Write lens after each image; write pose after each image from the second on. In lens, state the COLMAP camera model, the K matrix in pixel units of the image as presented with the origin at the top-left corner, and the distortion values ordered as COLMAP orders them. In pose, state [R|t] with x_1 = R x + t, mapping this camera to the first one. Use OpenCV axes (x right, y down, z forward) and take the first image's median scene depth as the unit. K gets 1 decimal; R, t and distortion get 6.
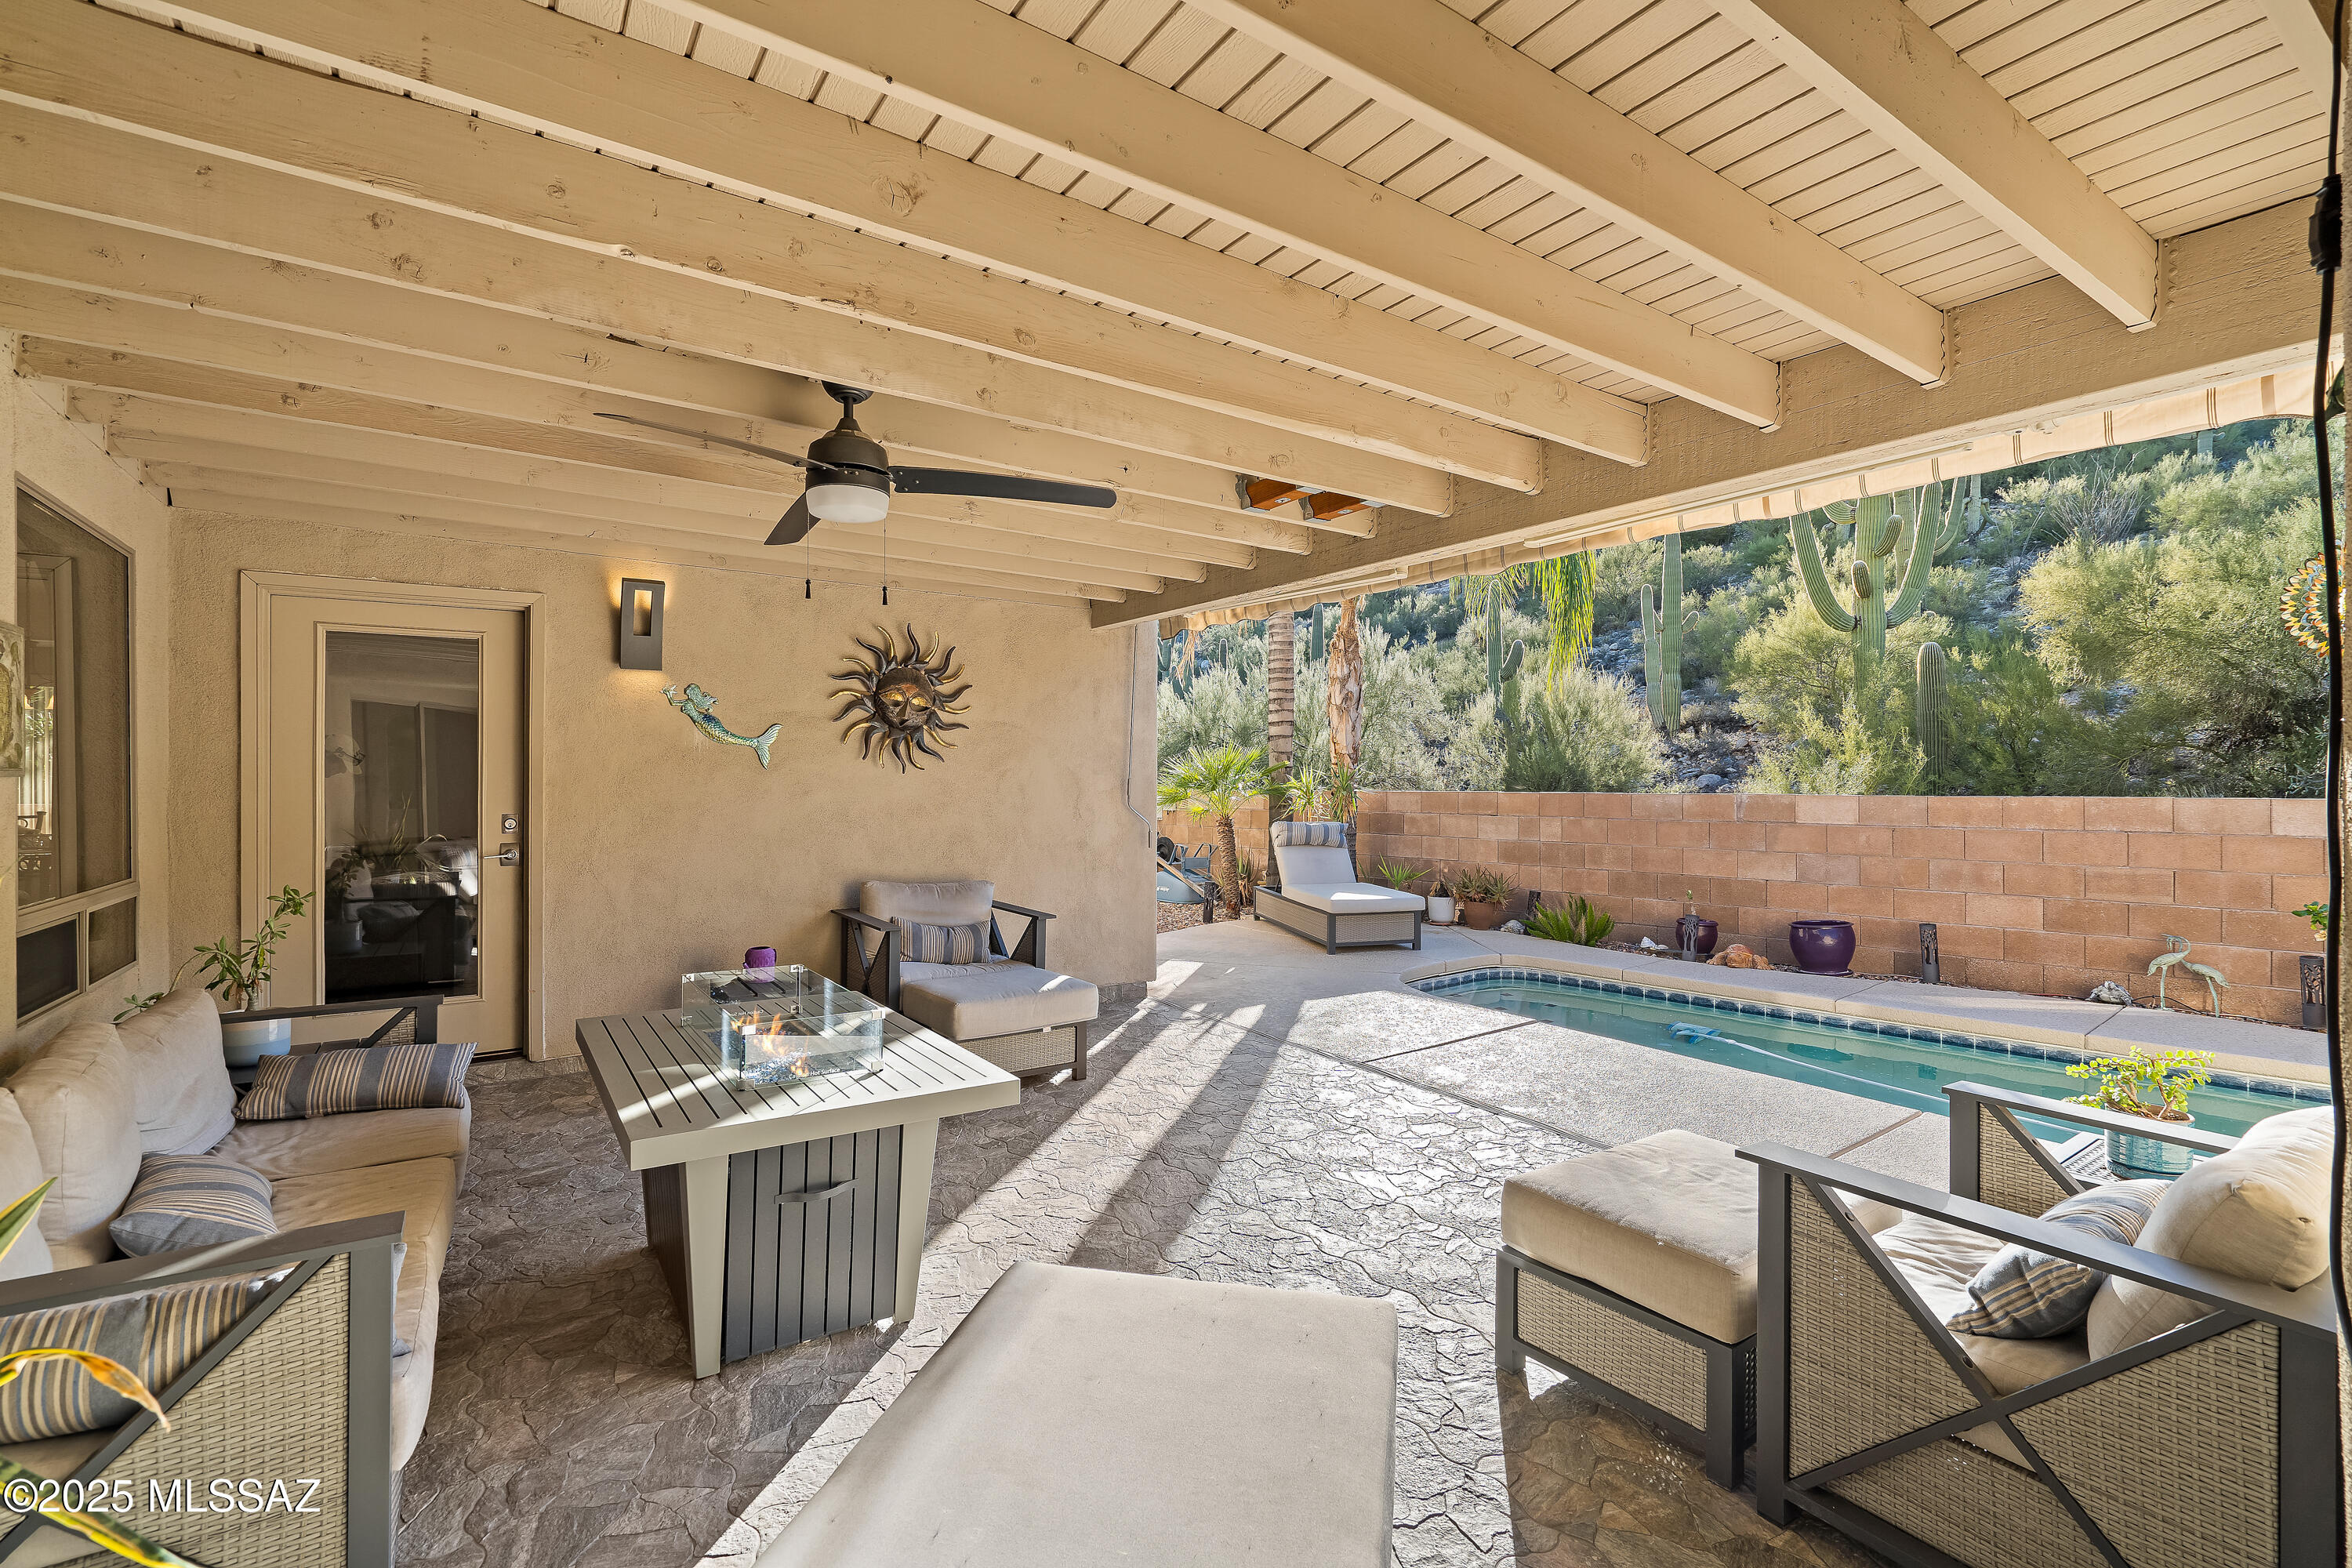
lens RADIAL K [[1058.5, 0, 1184.4], [0, 1058.5, 785.3], [0, 0, 1]] dist [-0.024196, 0.018998]
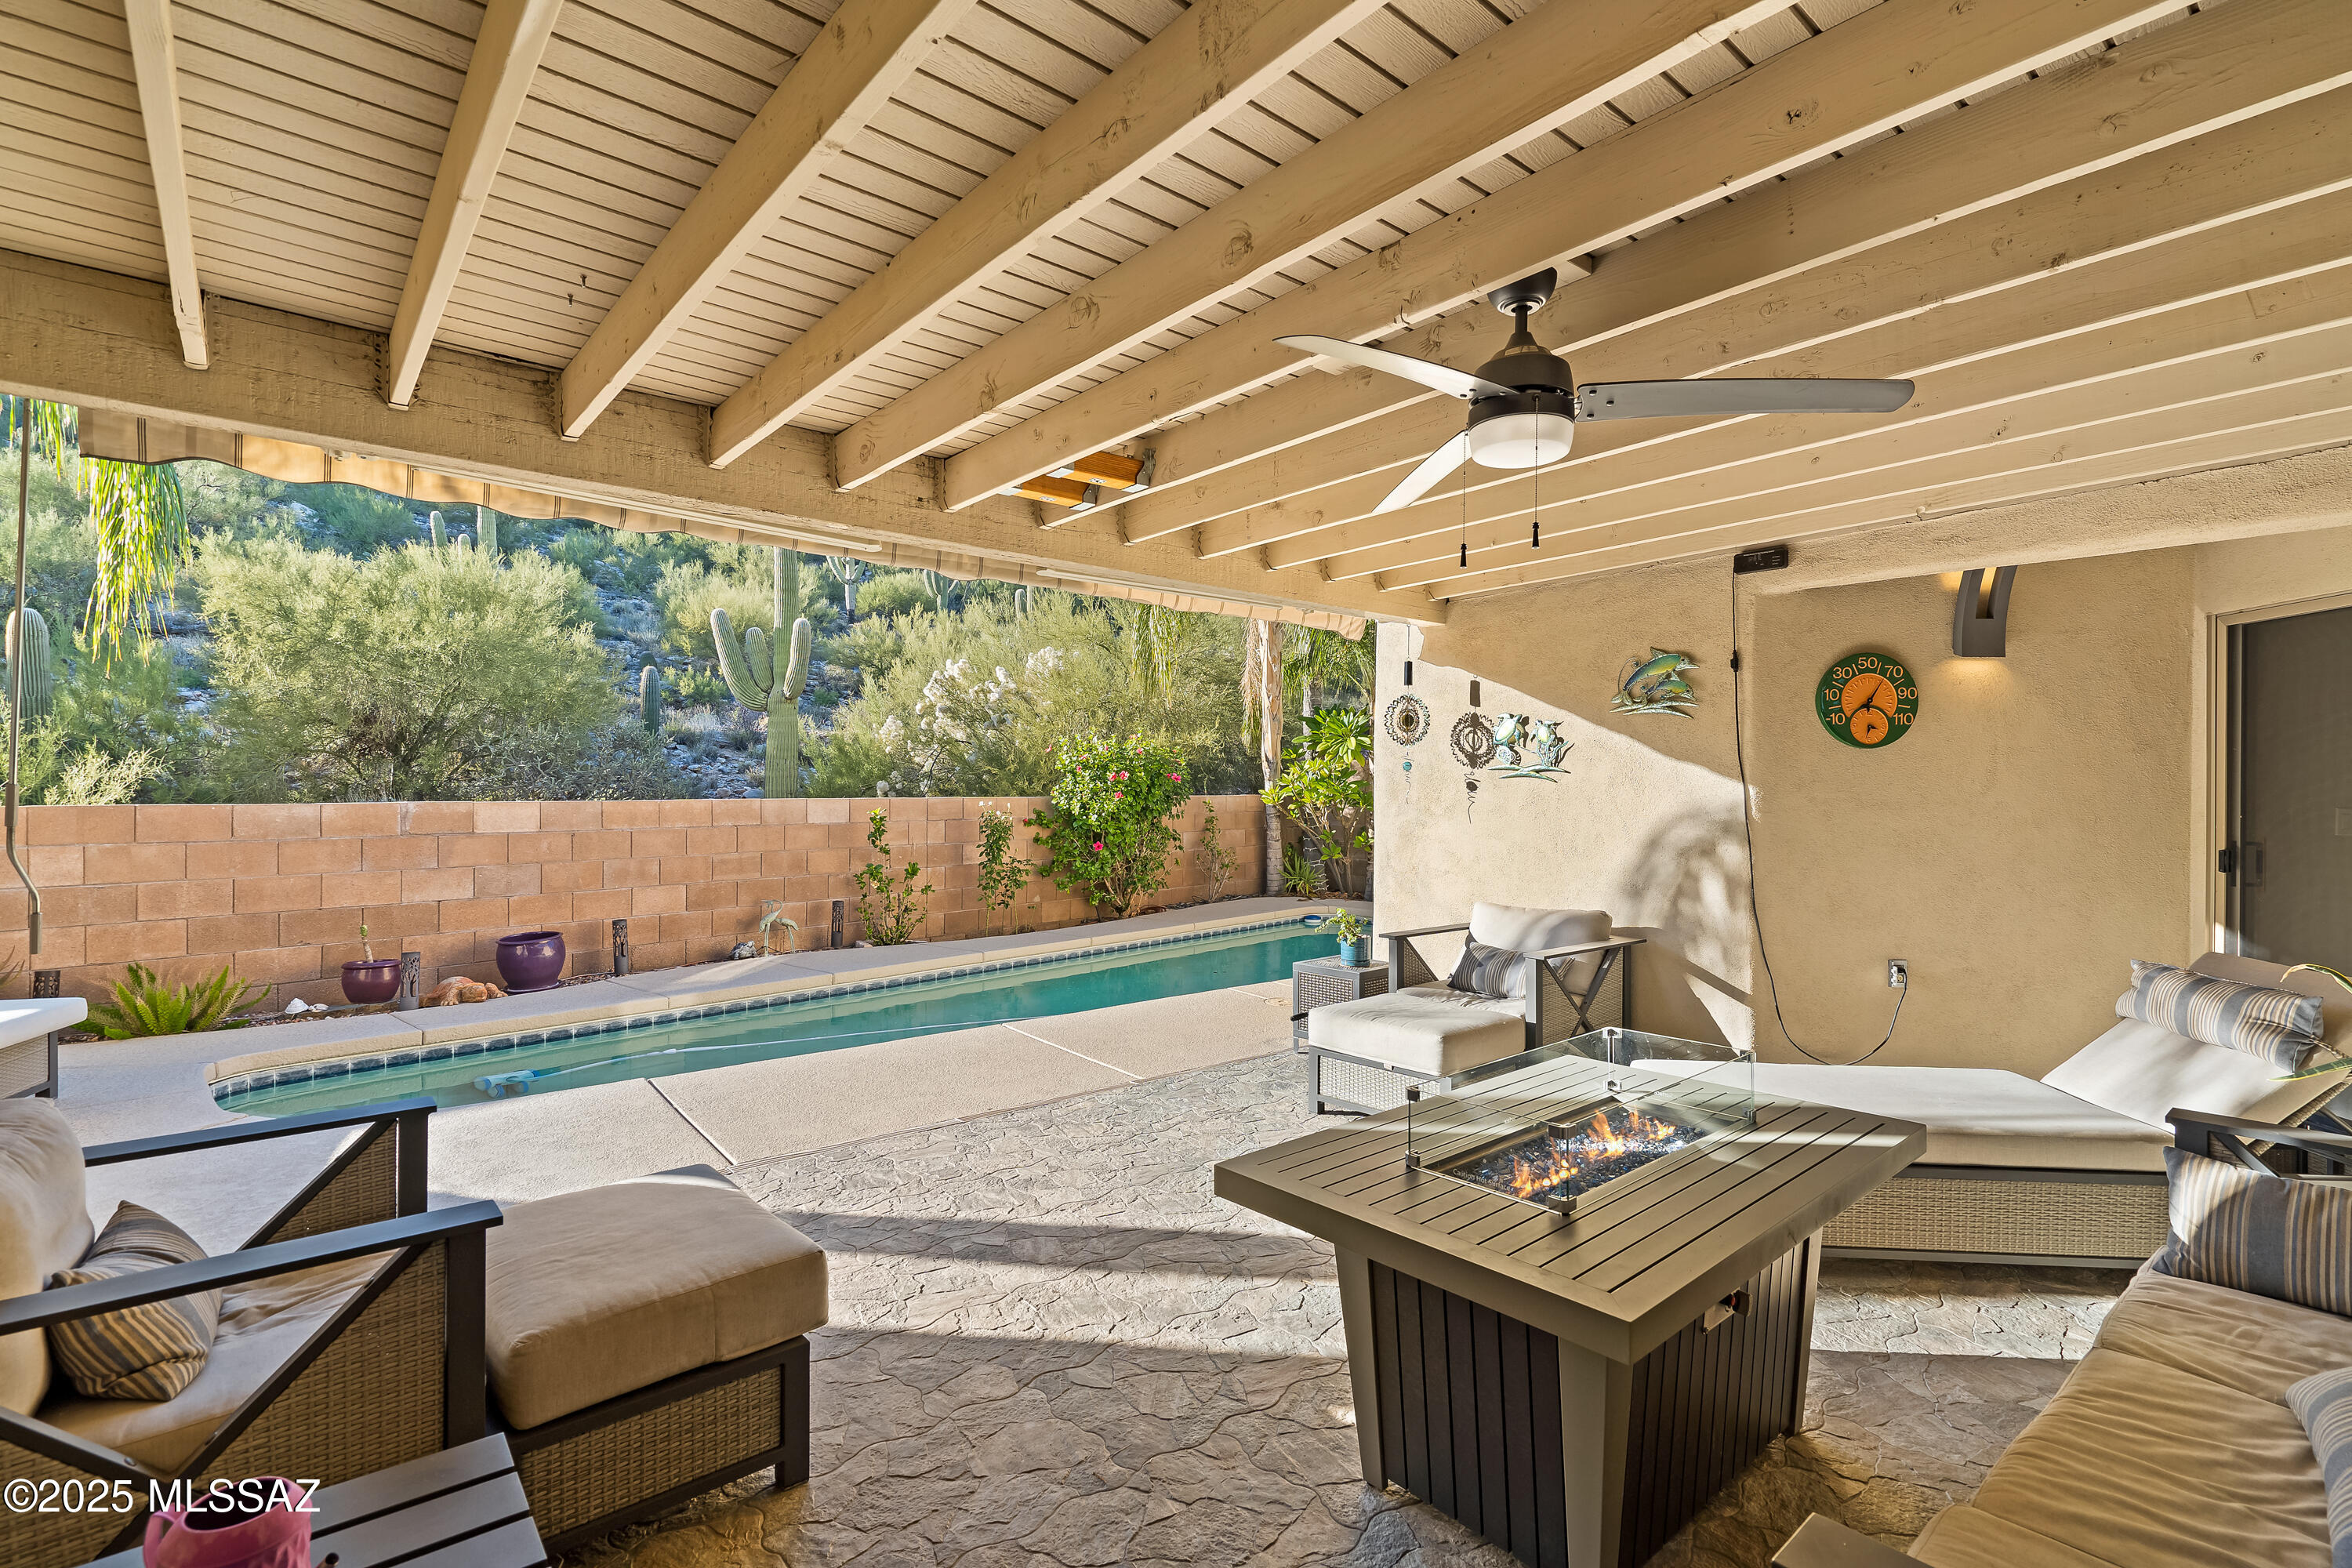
lens RADIAL K [[1080.2, 0, 1179.2], [0, 1080.2, 750.6], [0, 0, 1]] dist [-0.001712, -0.000369]
pose [[-0.112159, 0.035078, 0.993071, -0.456971], [0.006270, 0.999382, -0.034593, 0.001031], [-0.993670, 0.002347, -0.112310, 0.560380]]
